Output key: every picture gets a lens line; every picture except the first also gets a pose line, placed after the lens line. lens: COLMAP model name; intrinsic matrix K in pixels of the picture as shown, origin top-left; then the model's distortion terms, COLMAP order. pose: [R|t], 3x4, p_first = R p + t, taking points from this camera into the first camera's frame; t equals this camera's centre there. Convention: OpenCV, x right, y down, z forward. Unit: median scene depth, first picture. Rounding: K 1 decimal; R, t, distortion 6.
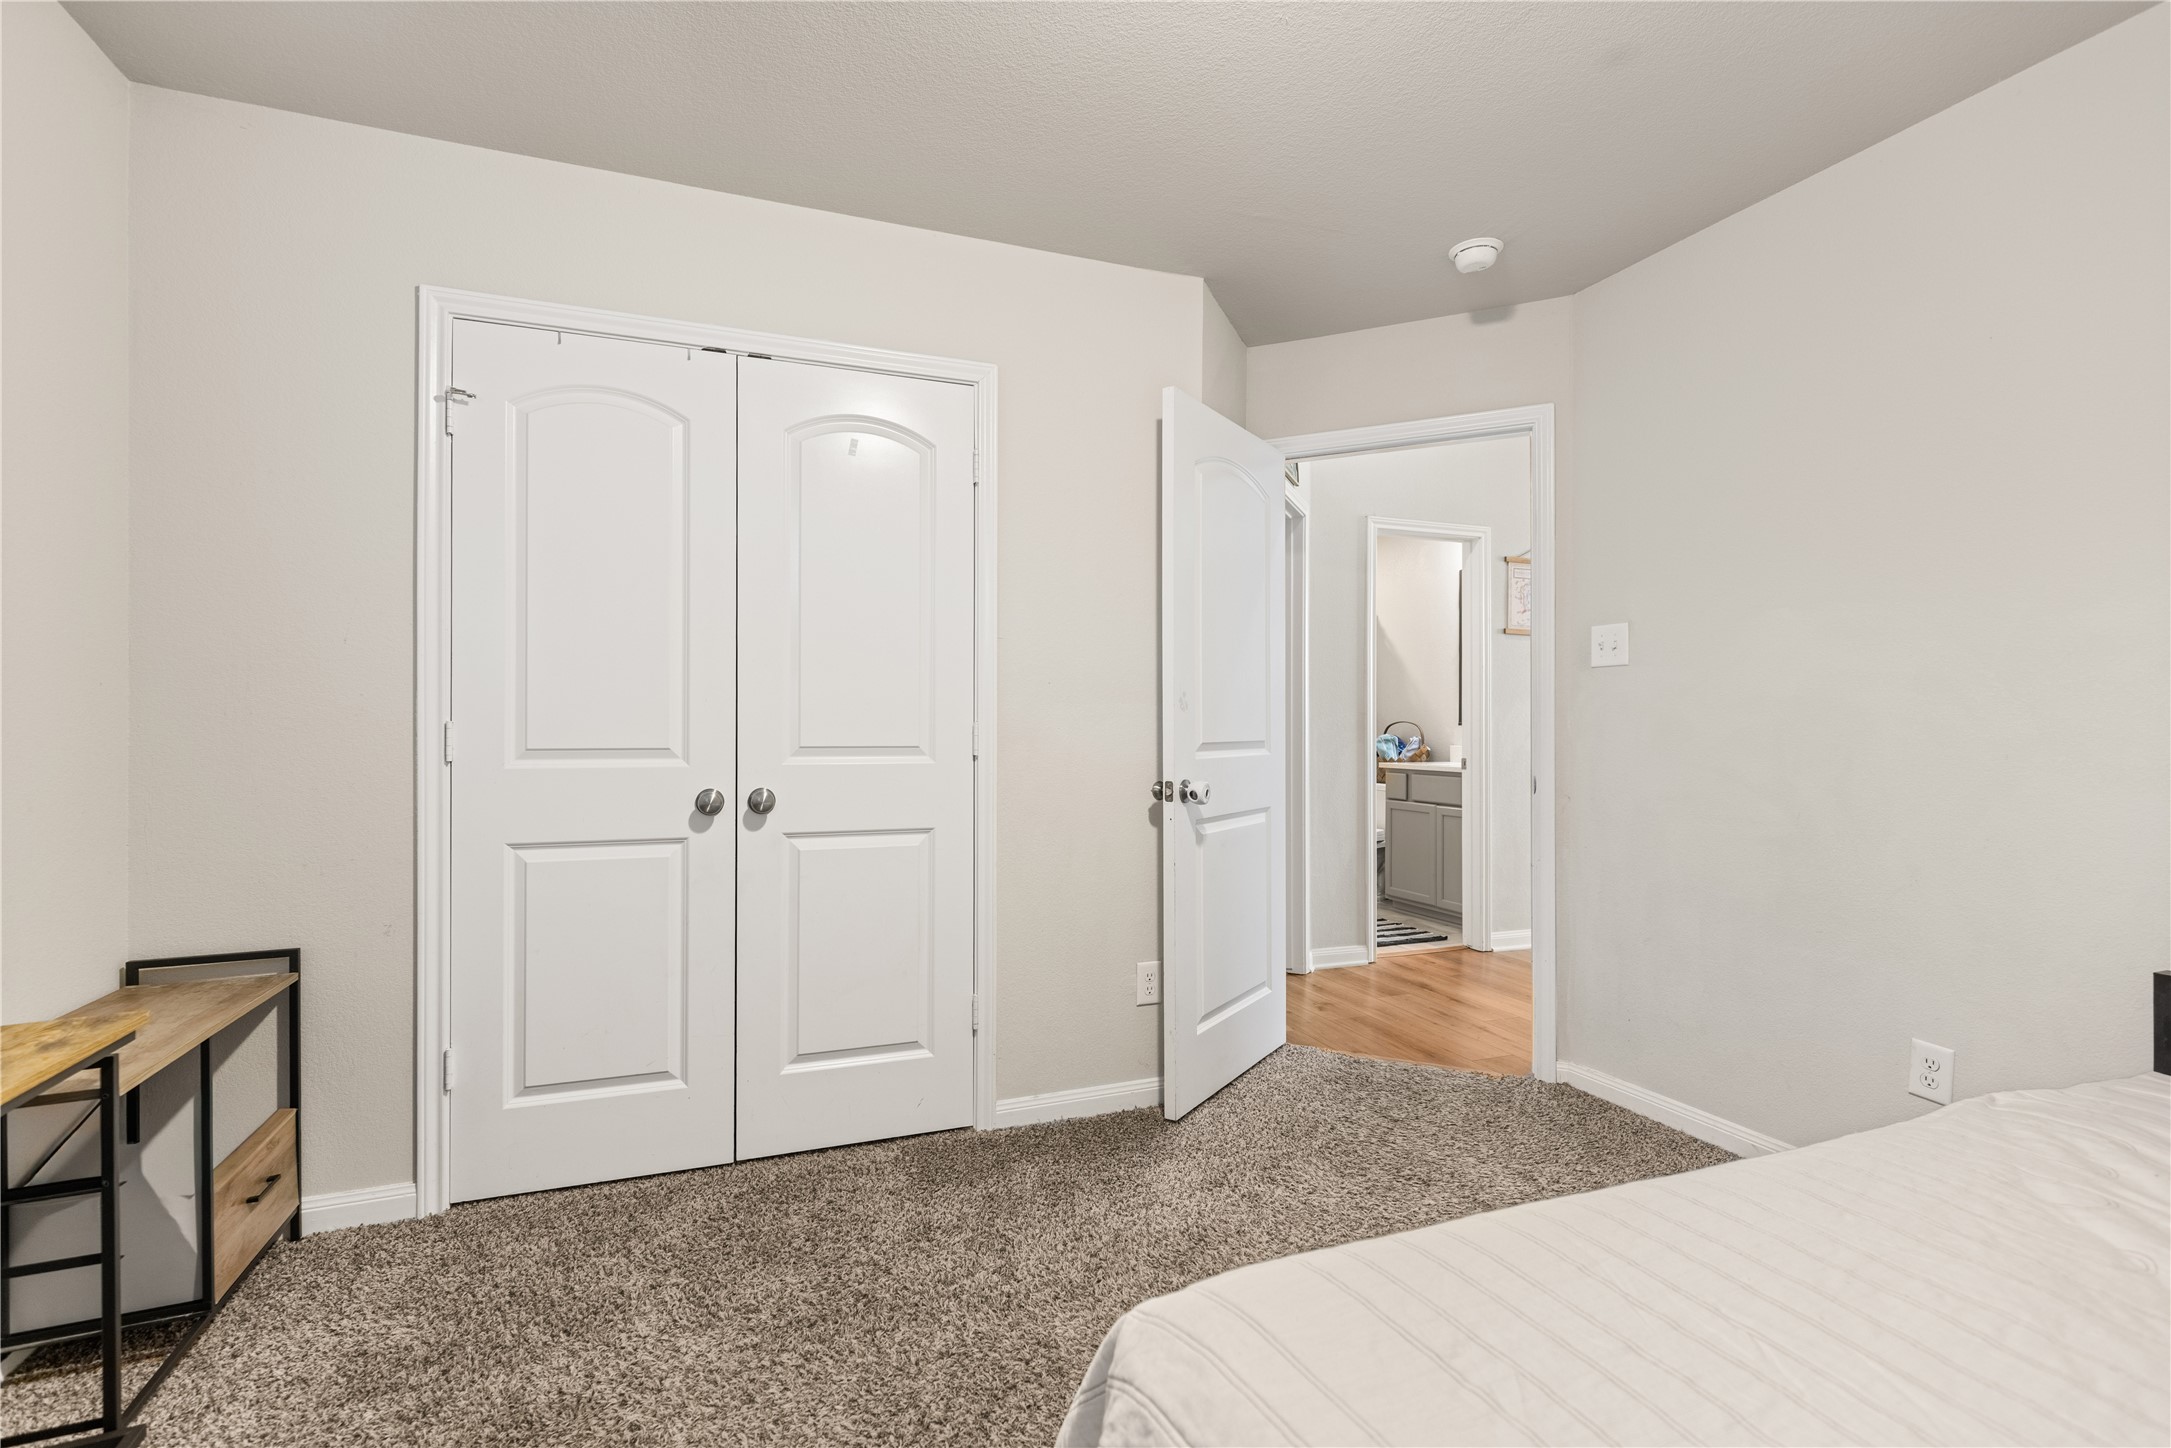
lens RADIAL K [[992.7, 0, 1088.6], [0, 992.7, 721.6], [0, 0, 1]] dist [-0.000106, -0.000002]
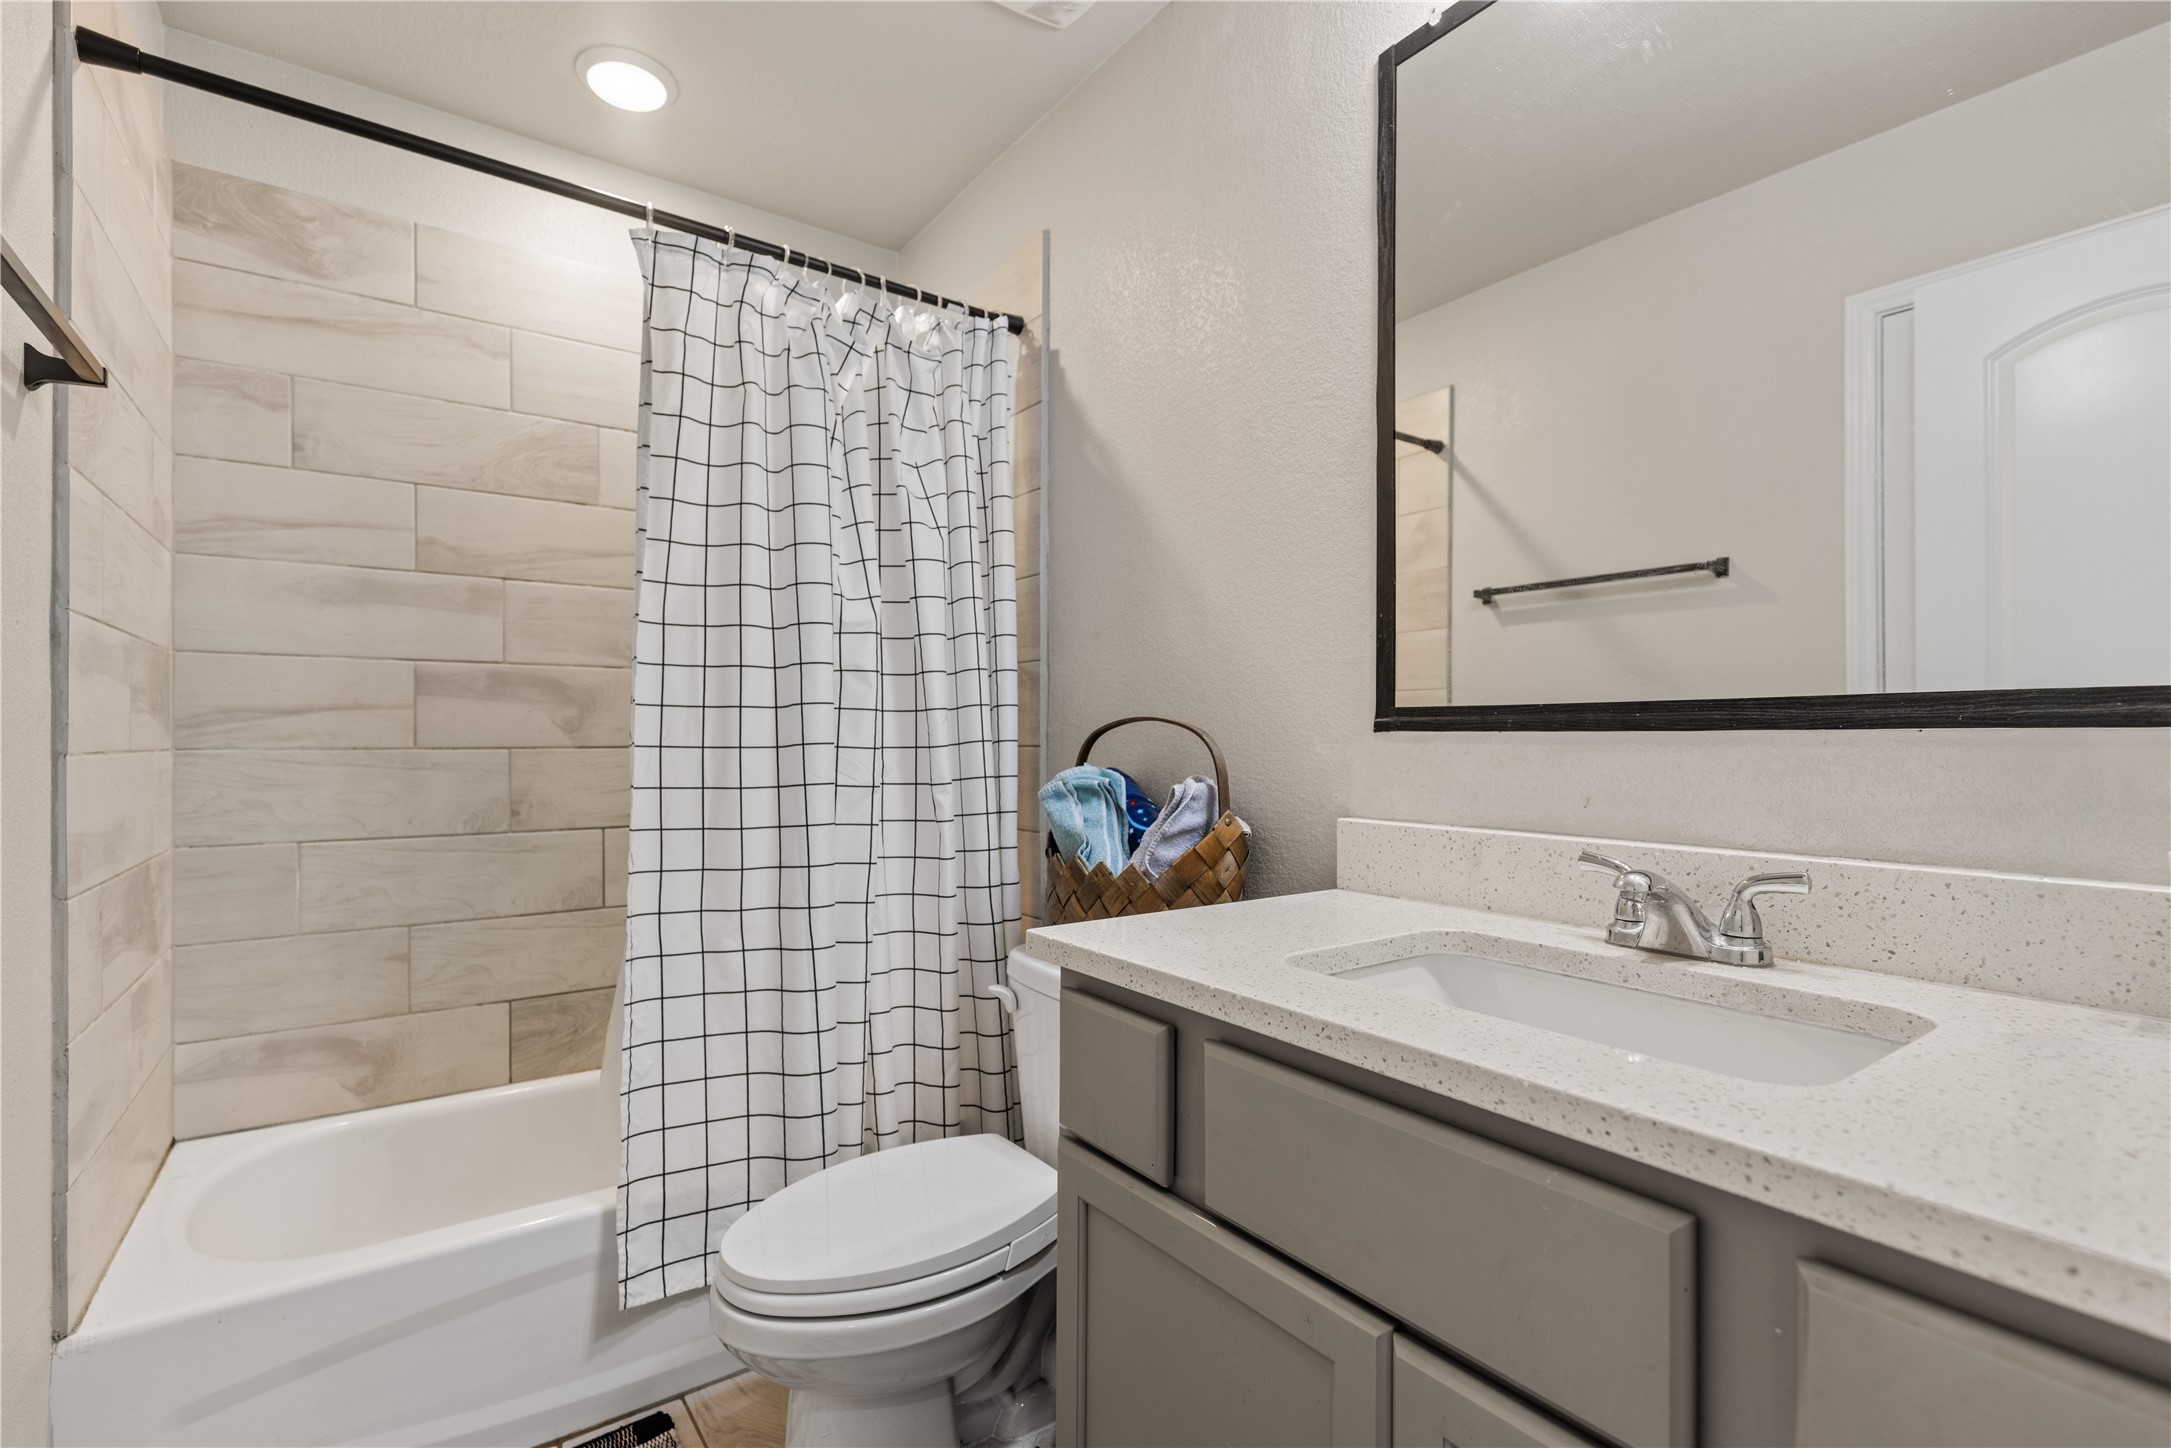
lens RADIAL K [[992.7, 0, 1082.9], [0, 992.7, 732.8], [0, 0, 1]] dist [-0.000106, -0.000002]
pose [[0.968625, 0.001585, 0.248521, 0.241680], [-0.000723, 0.999993, -0.003558, 0.004980], [-0.248525, 0.003266, 0.968620, 0.769378]]
